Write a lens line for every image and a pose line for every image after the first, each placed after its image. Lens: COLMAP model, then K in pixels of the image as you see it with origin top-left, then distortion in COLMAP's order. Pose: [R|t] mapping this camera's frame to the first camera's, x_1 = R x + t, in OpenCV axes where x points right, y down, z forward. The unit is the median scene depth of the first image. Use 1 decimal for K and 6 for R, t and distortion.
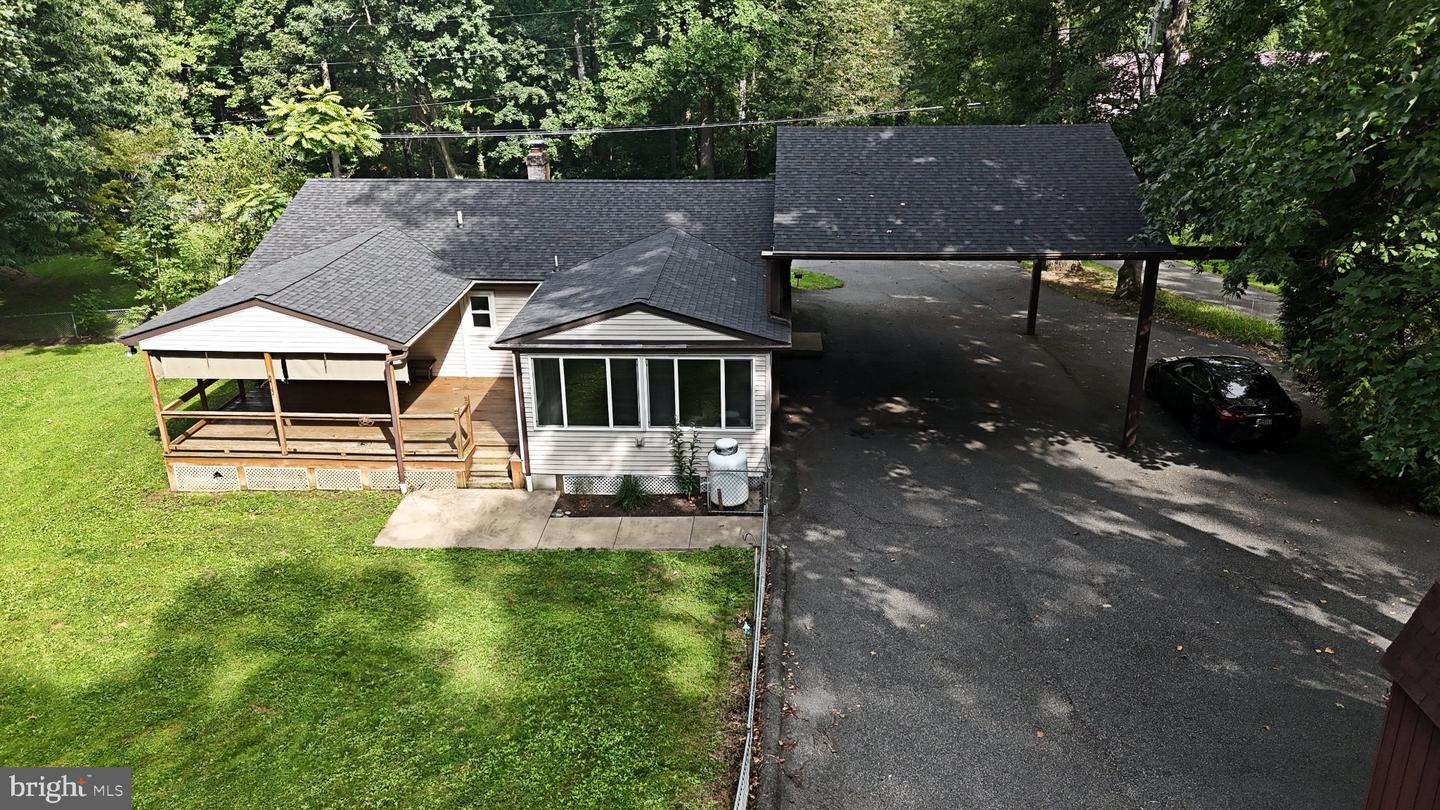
lens RADIAL K [[1072.6, 0, 720.0], [0, 1072.6, 405.0], [0, 0, 1]] dist [0.079270, -0.066433]
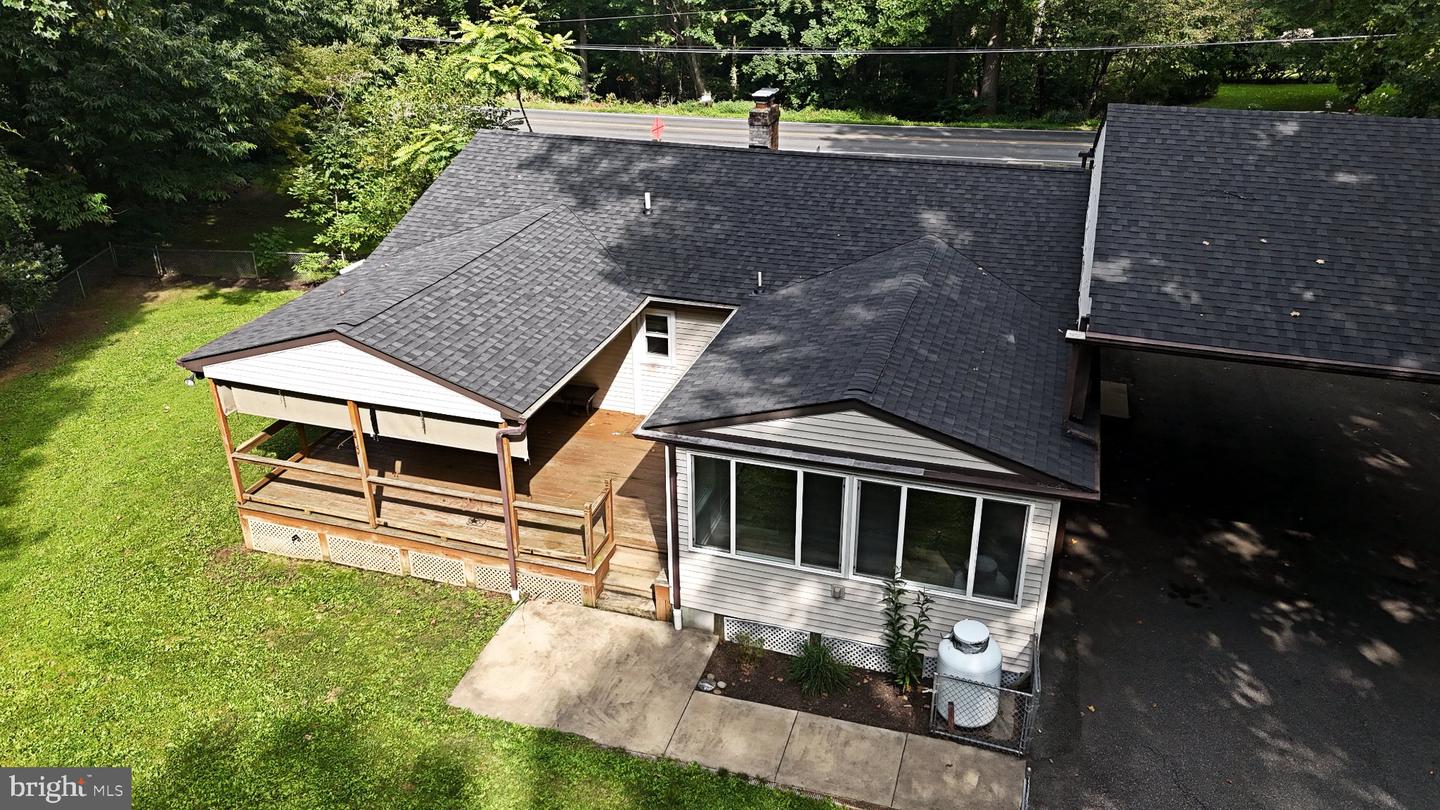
lens RADIAL K [[1056.5, 0, 721.6], [0, 1056.5, 404.5], [0, 0, 1]] dist [0.097278, -0.116360]
pose [[0.969202, 0.116727, -0.216845, -0.014698], [-0.095944, 0.989933, 0.104051, -0.139397], [0.226807, -0.080041, 0.970645, 0.338366]]
